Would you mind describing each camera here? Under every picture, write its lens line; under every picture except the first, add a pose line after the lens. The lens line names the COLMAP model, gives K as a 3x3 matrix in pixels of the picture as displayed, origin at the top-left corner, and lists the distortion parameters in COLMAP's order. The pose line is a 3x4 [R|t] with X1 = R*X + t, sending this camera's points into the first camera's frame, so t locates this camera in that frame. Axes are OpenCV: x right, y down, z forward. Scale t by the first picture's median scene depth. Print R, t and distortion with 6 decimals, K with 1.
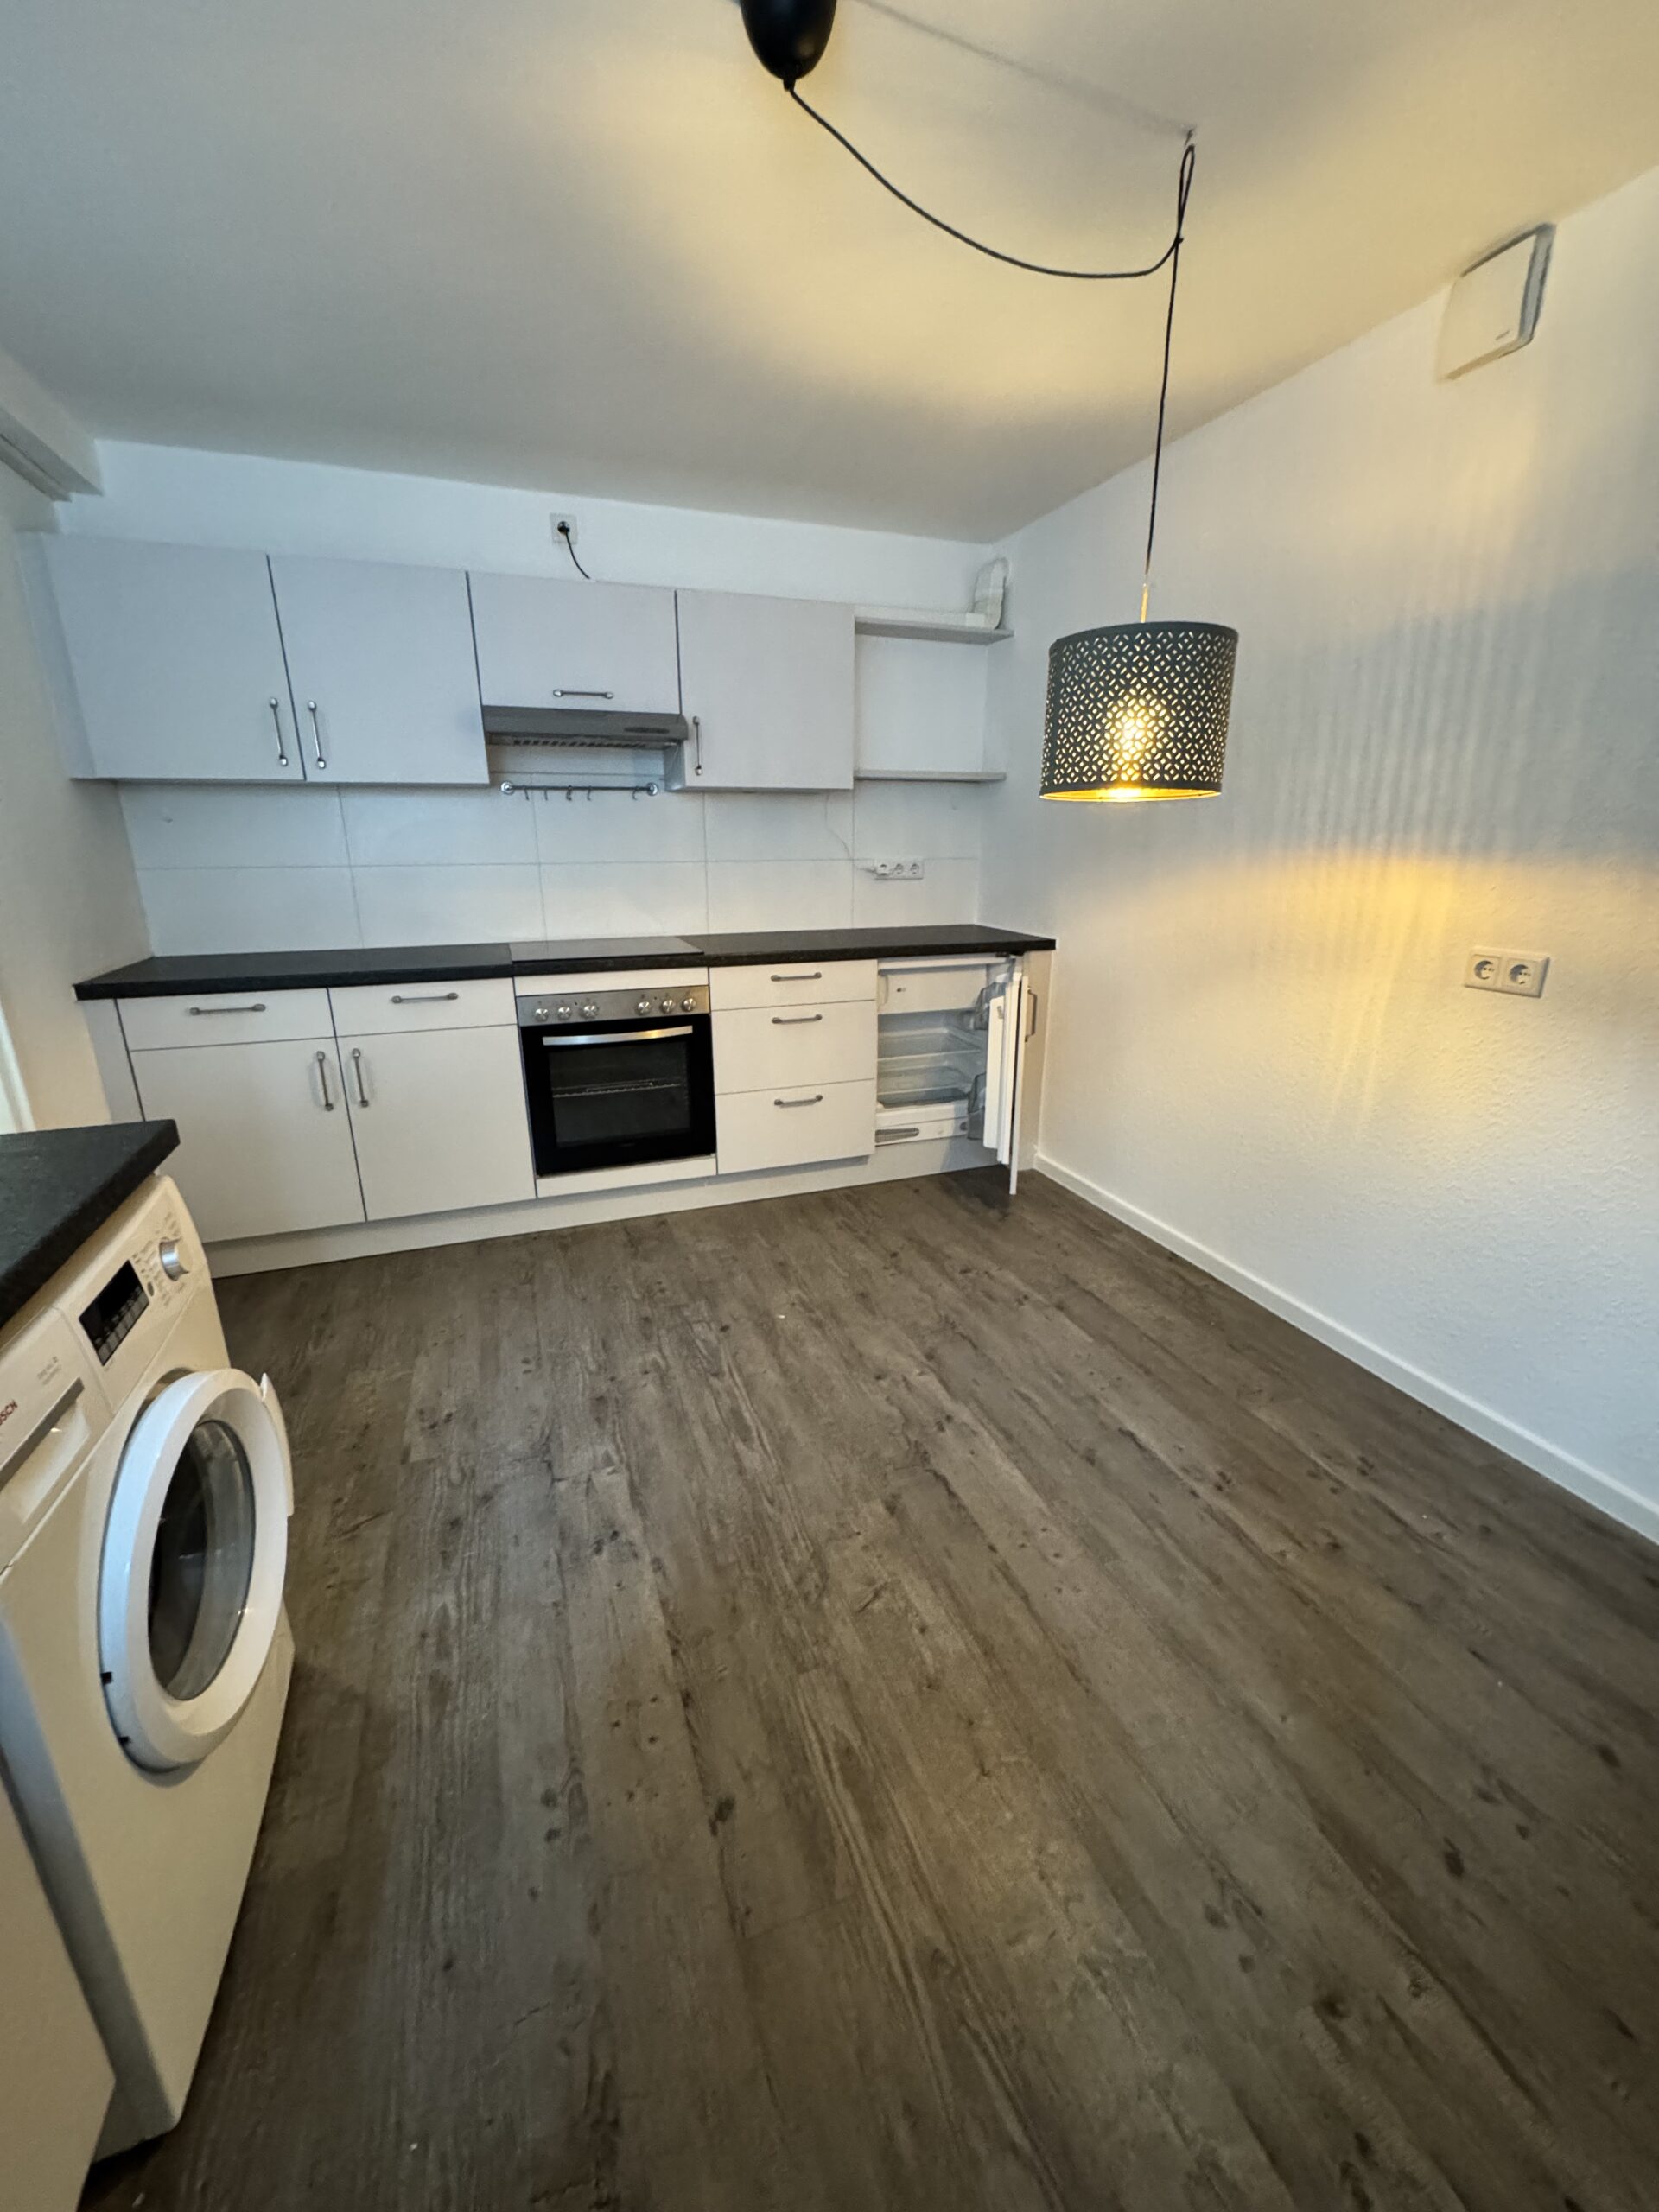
lens RADIAL K [[879.2, 0, 828.5], [0, 879.2, 1106.0], [0, 0, 1]] dist [-0.002140, 0.000211]
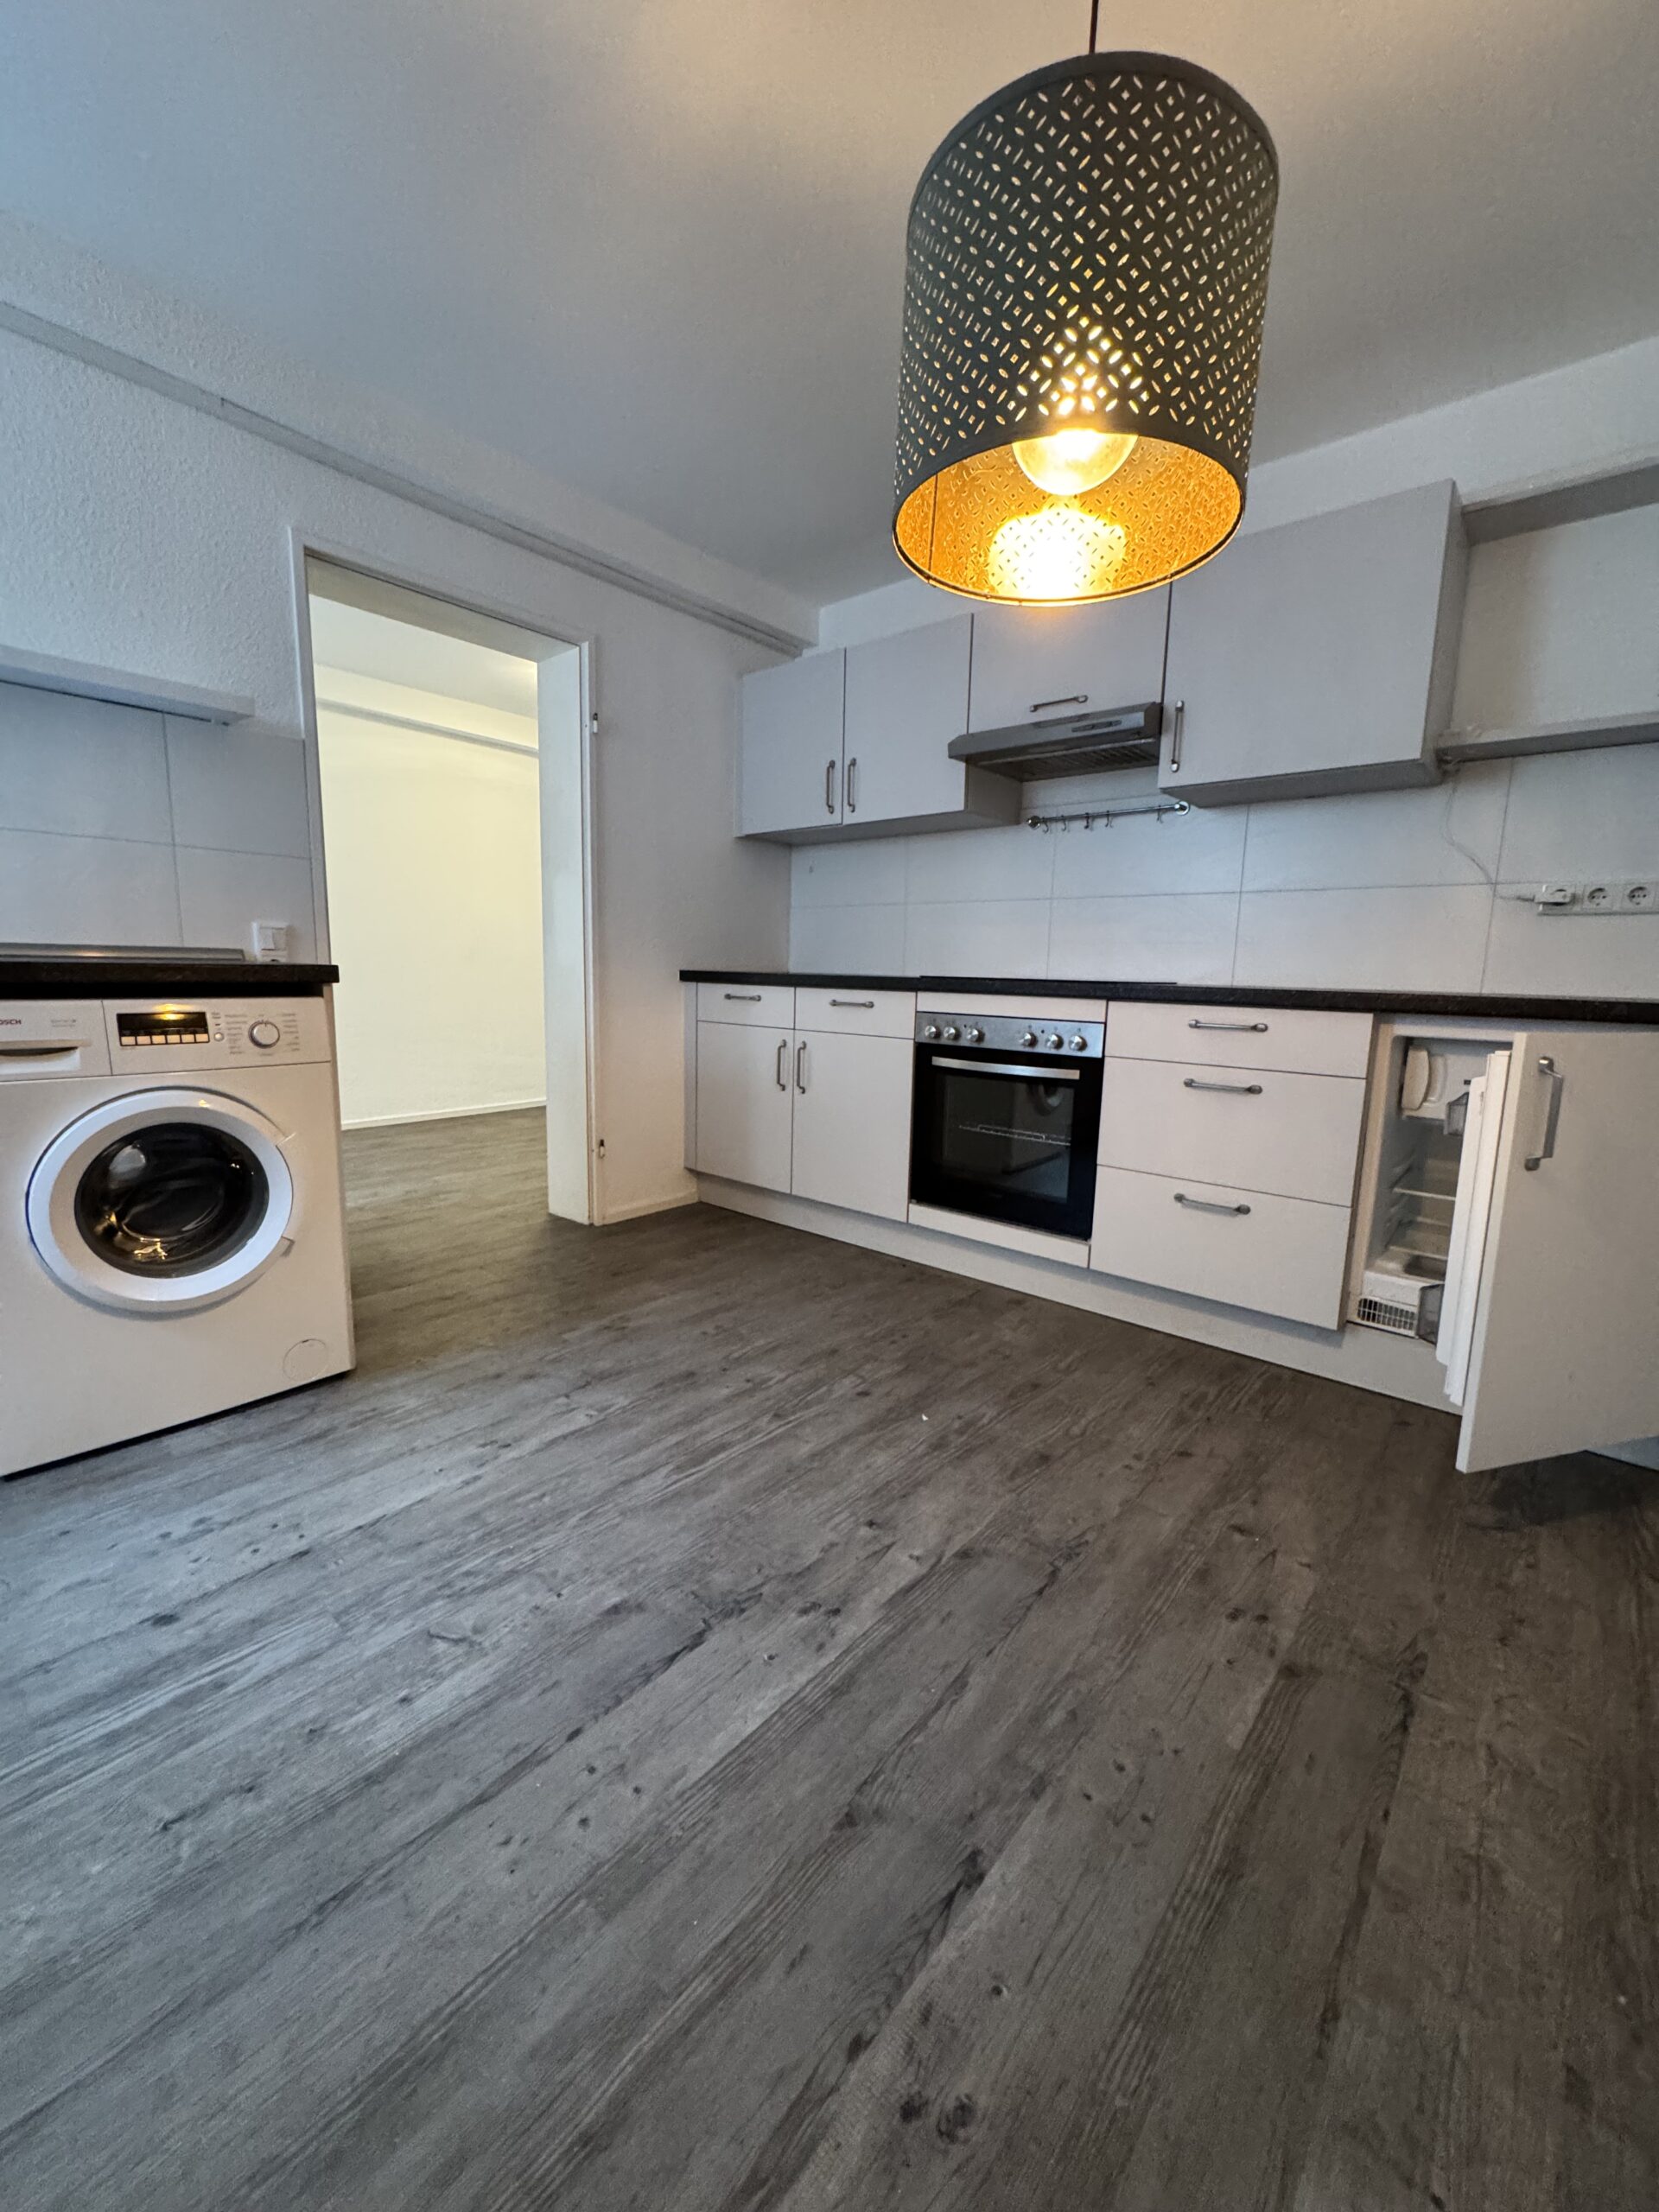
lens RADIAL K [[883.1, 0, 831.8], [0, 883.1, 1100.5], [0, 0, 1]] dist [-0.003341, 0.000289]
pose [[0.484783, 0.141417, -0.863126, 0.514299], [-0.281292, 0.959622, -0.000763, 0.000418], [0.828167, 0.243160, 0.504988, 0.473766]]
